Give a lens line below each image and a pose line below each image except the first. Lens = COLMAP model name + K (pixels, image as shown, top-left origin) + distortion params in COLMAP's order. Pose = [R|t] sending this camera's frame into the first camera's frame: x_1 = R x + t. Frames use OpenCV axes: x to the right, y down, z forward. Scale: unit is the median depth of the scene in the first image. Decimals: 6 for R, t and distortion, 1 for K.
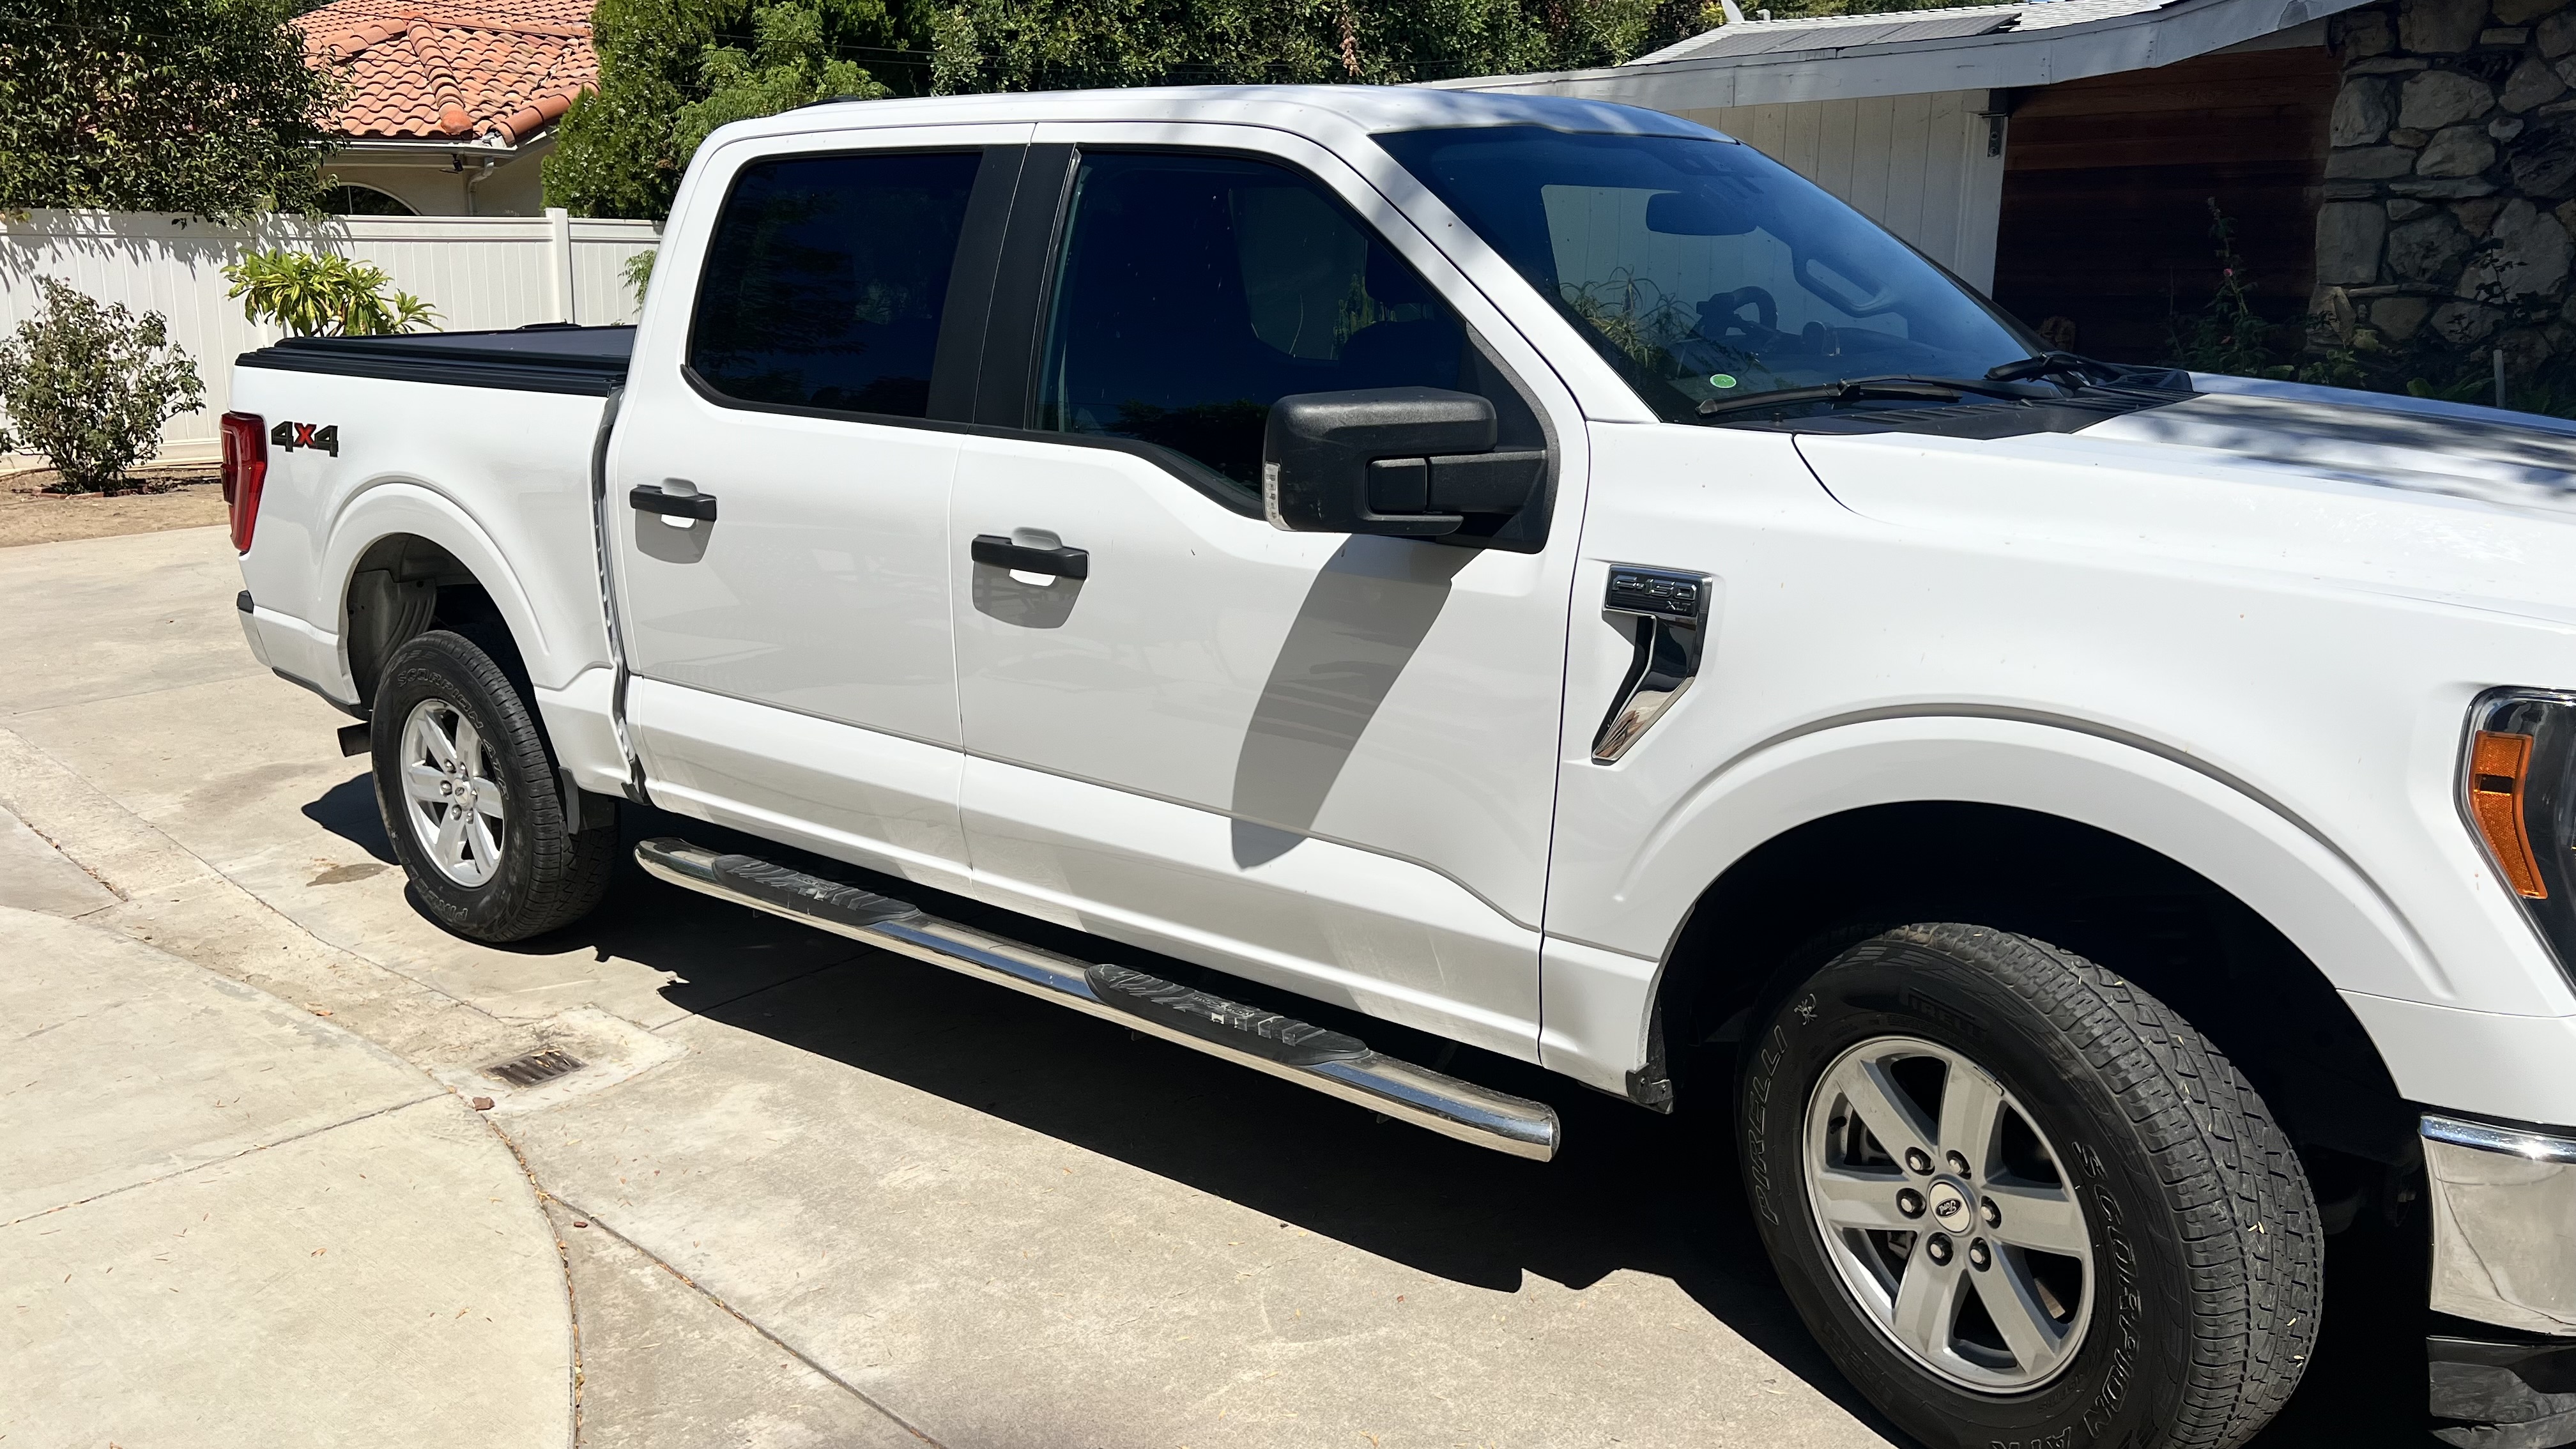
lens RADIAL K [[1911.6, 0, 1288.0], [0, 1911.6, 724.5], [0, 0, 1]] dist [0.104561, -0.135456]
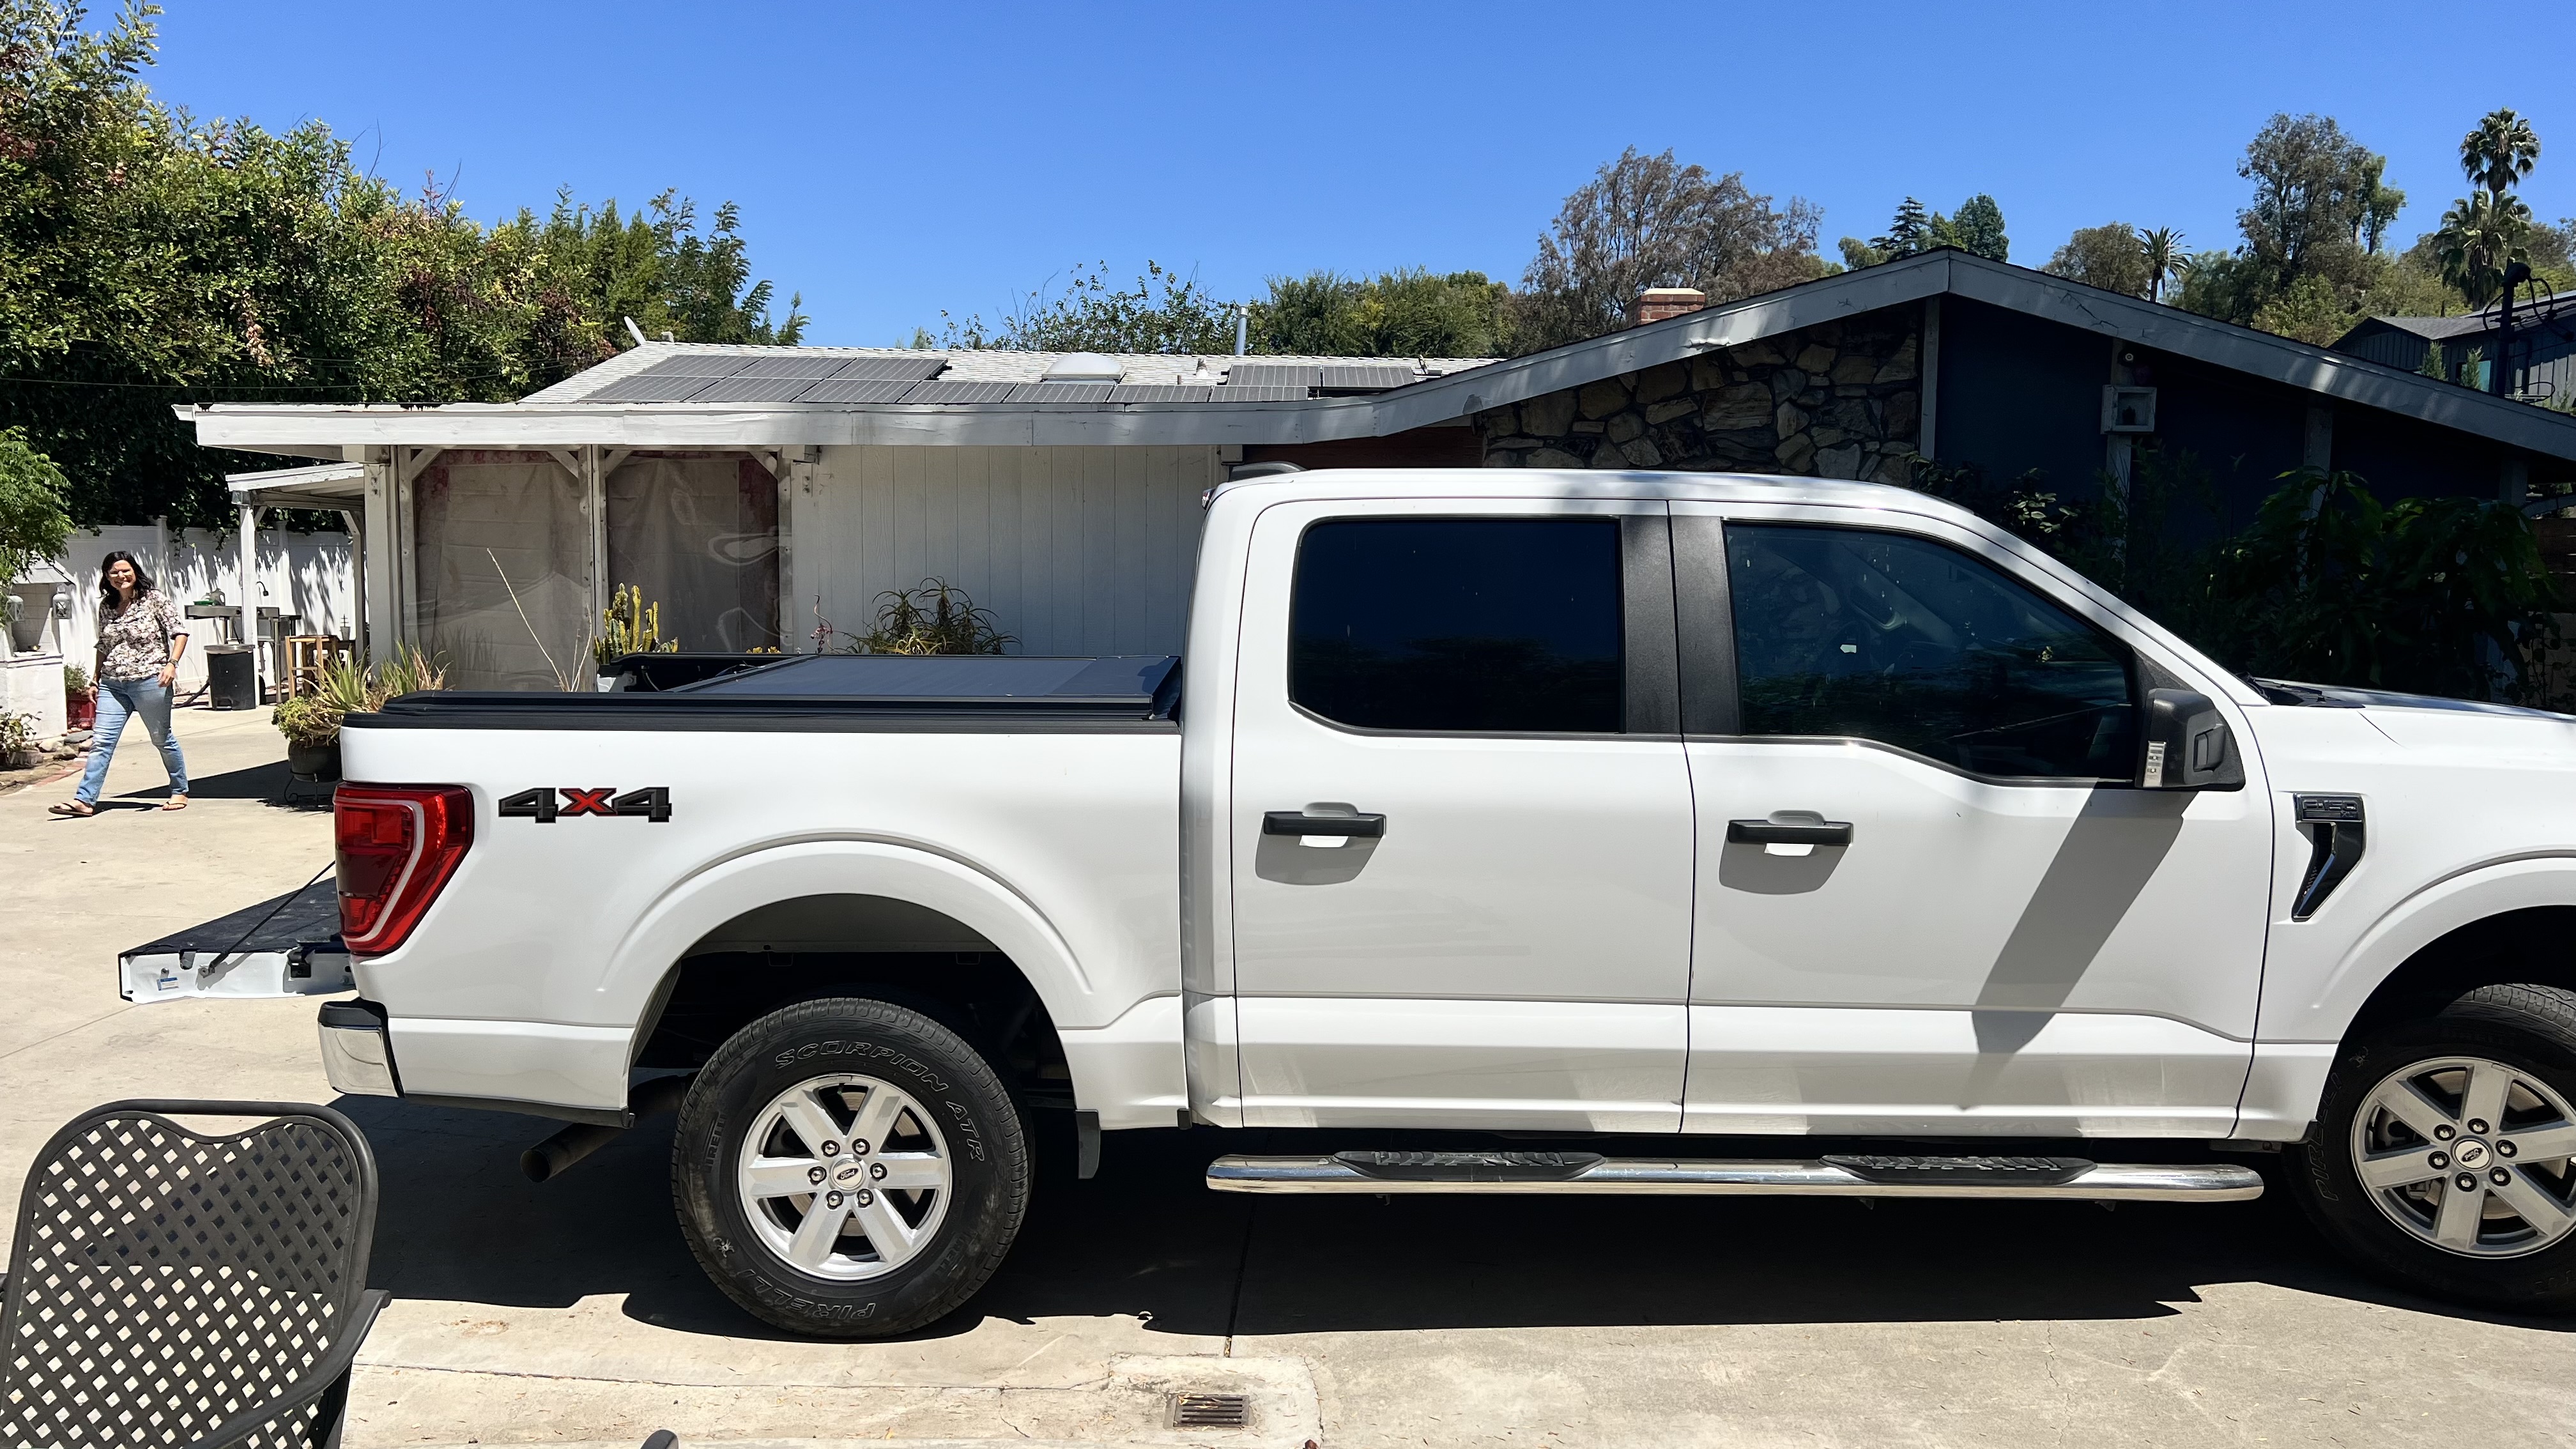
lens RADIAL K [[2044.4, 0, 1061.8], [0, 2044.4, 718.8], [0, 0, 1]] dist [0.069527, -0.096059]
pose [[0.781994, -0.046057, 0.621582, -1.412857], [0.140955, 0.984498, -0.104385, -0.091517], [-0.607138, 0.169244, 0.776363, 0.230138]]
